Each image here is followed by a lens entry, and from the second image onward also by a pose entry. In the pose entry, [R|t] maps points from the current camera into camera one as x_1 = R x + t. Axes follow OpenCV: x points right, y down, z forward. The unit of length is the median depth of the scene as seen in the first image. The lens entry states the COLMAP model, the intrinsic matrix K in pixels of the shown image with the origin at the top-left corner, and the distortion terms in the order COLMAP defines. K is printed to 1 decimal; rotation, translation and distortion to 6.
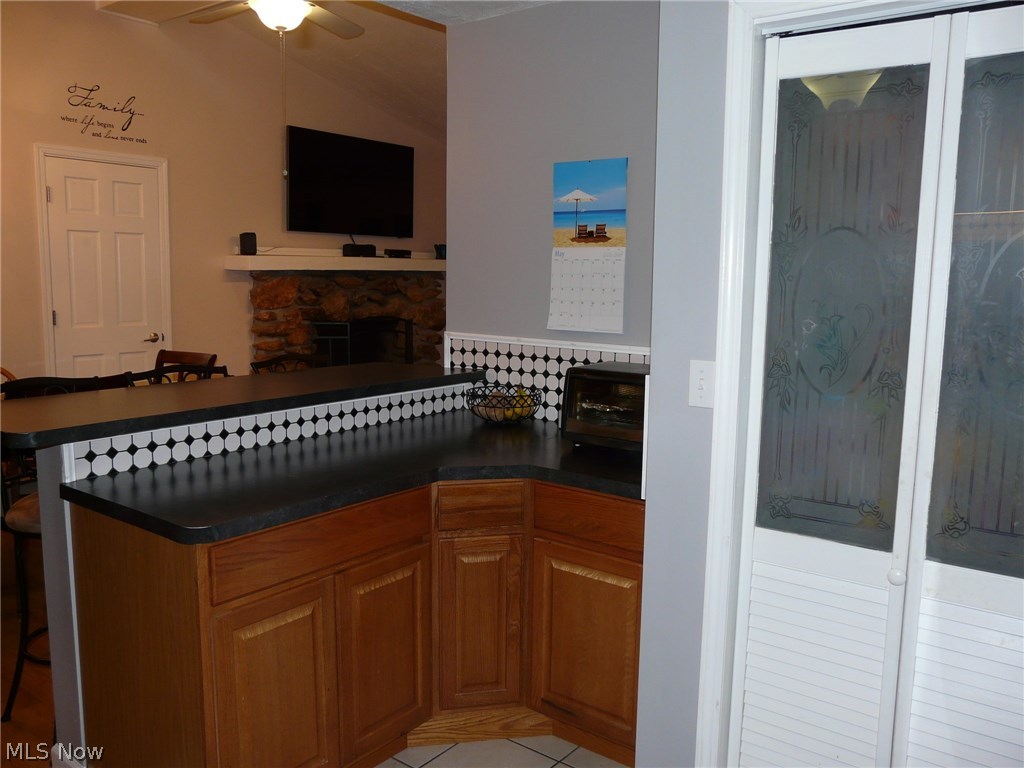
lens RADIAL K [[853.6, 0, 512.0], [0, 853.6, 384.0], [0, 0, 1]] dist [-0.005284, 0.002067]
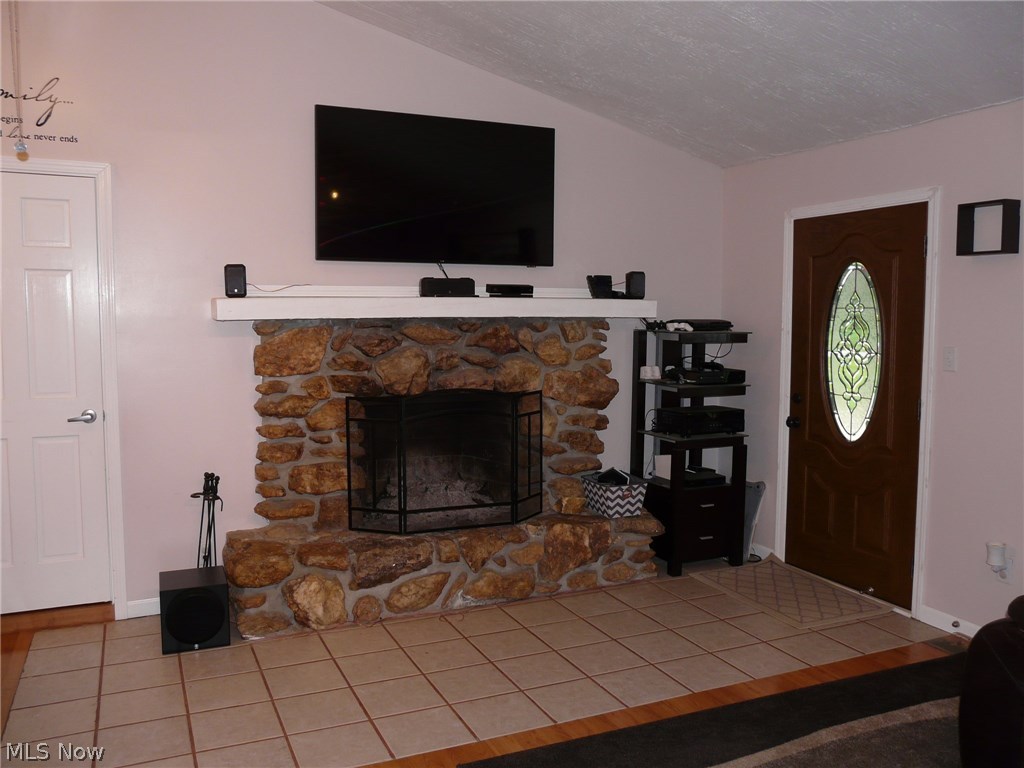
lens RADIAL K [[853.6, 0, 512.0], [0, 853.6, 384.0], [0, 0, 1]] dist [-0.005284, 0.002067]
pose [[0.875971, 0.028700, -0.481509, 0.185035], [-0.052788, 0.997937, -0.036552, -0.060537], [0.479467, 0.057436, 0.875678, 0.451589]]
